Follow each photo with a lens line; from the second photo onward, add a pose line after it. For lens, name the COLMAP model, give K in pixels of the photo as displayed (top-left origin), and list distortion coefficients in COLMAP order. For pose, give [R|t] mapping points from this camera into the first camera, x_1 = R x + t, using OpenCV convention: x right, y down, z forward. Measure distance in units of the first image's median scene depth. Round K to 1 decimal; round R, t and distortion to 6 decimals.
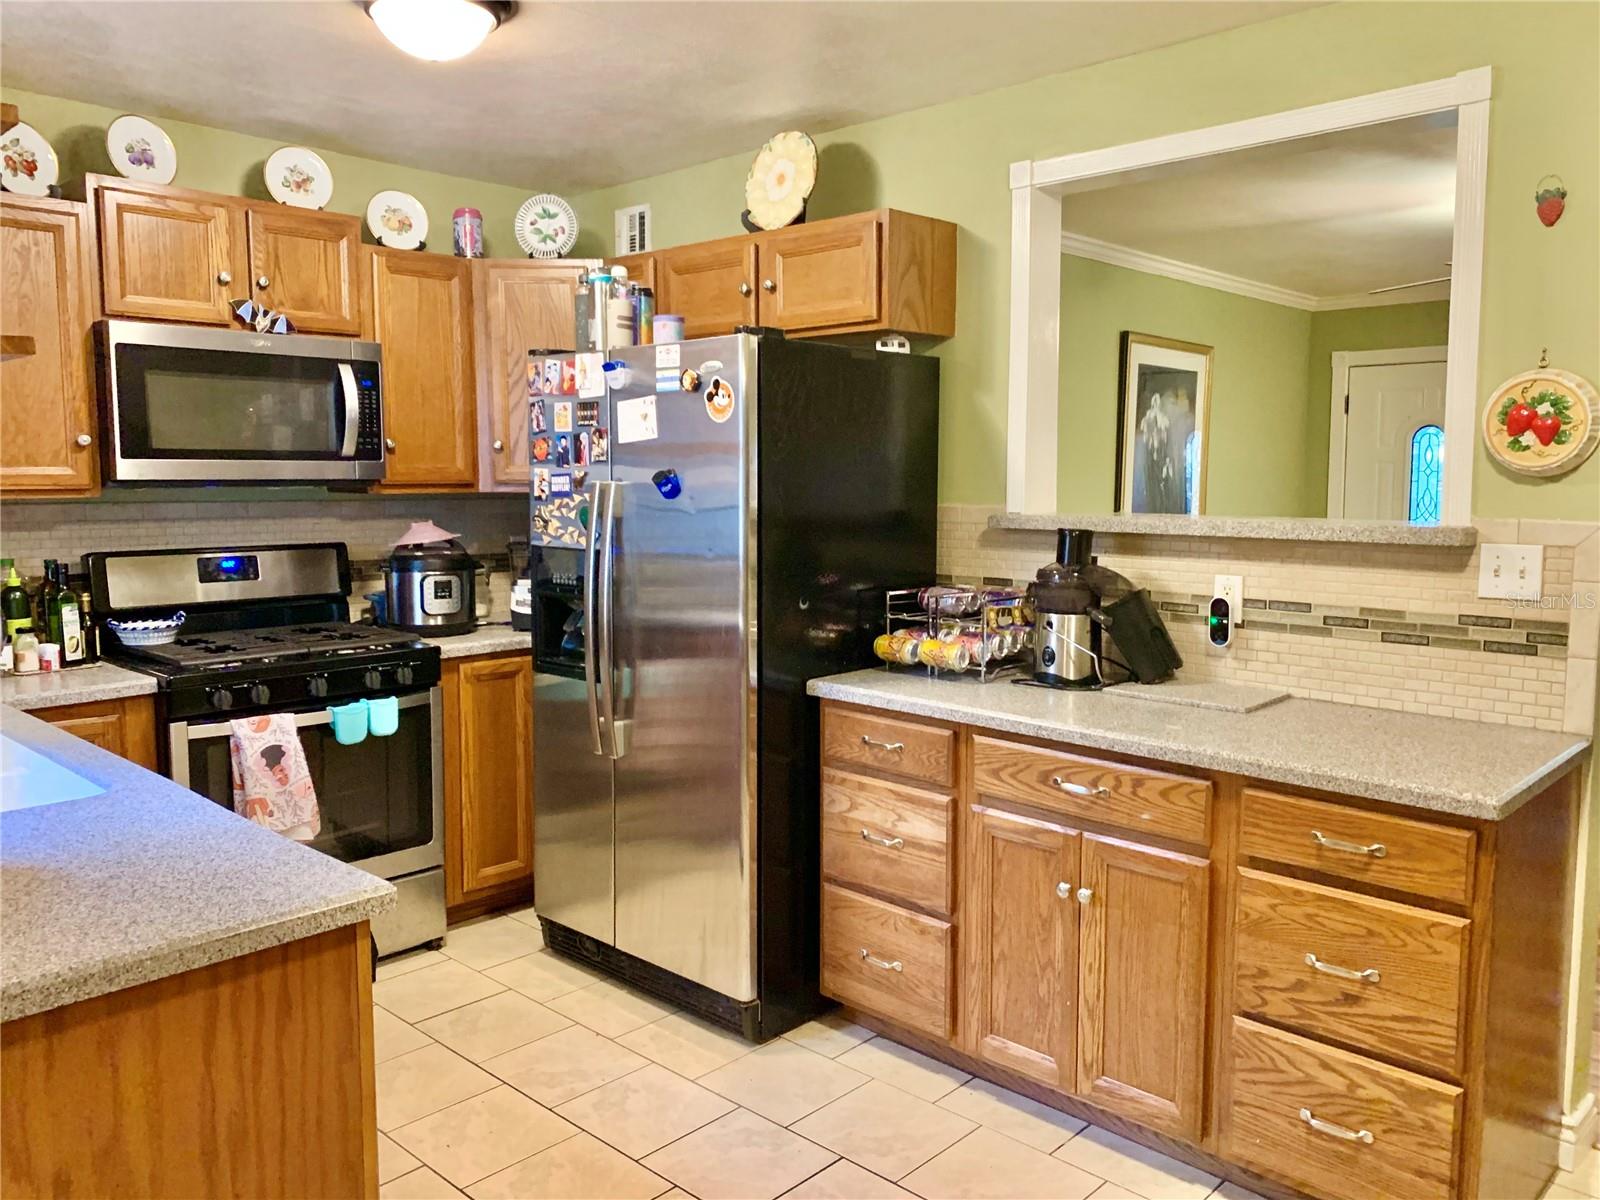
lens RADIAL K [[1235.8, 0, 797.1], [0, 1235.8, 597.8], [0, 0, 1]] dist [0.032341, -0.036041]
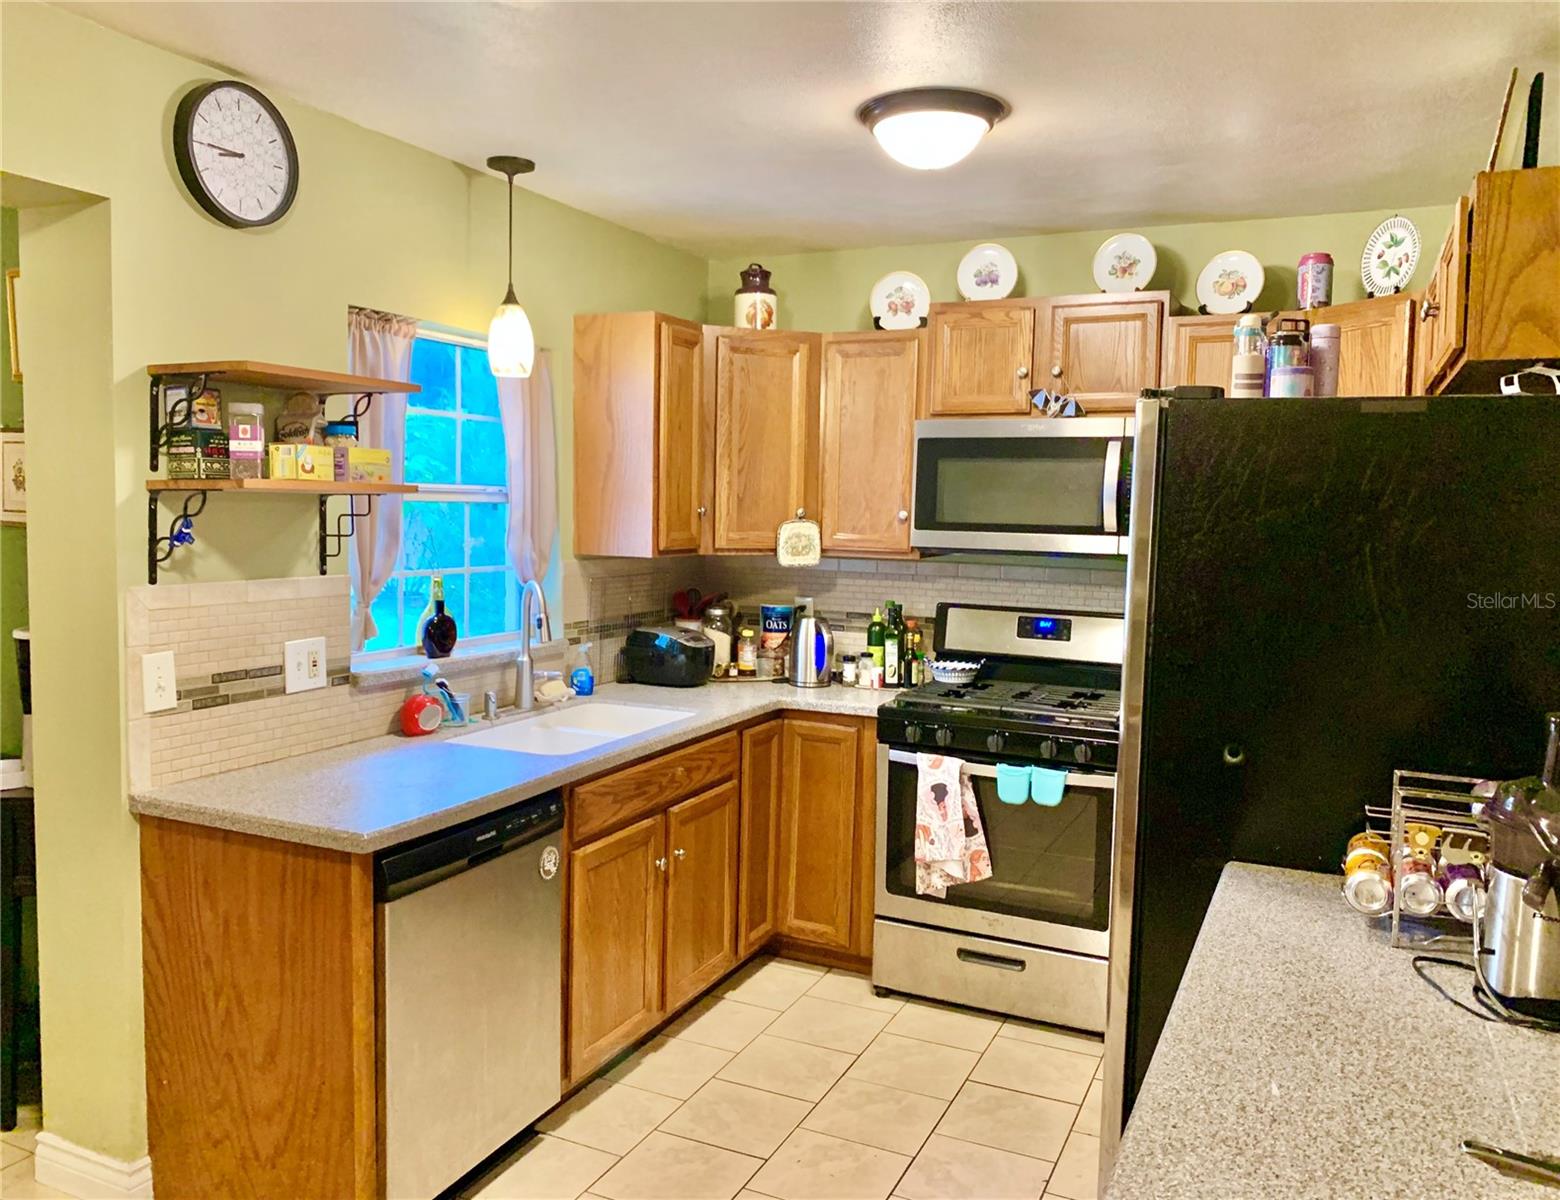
lens RADIAL K [[1224.4, 0, 774.6], [0, 1224.4, 593.8], [0, 0, 1]] dist [0.018738, -0.018089]
pose [[0.294693, 0.082644, -0.952012, 0.551356], [-0.118379, 0.991737, 0.049448, -0.085400], [0.948231, 0.098126, 0.302041, 0.467619]]
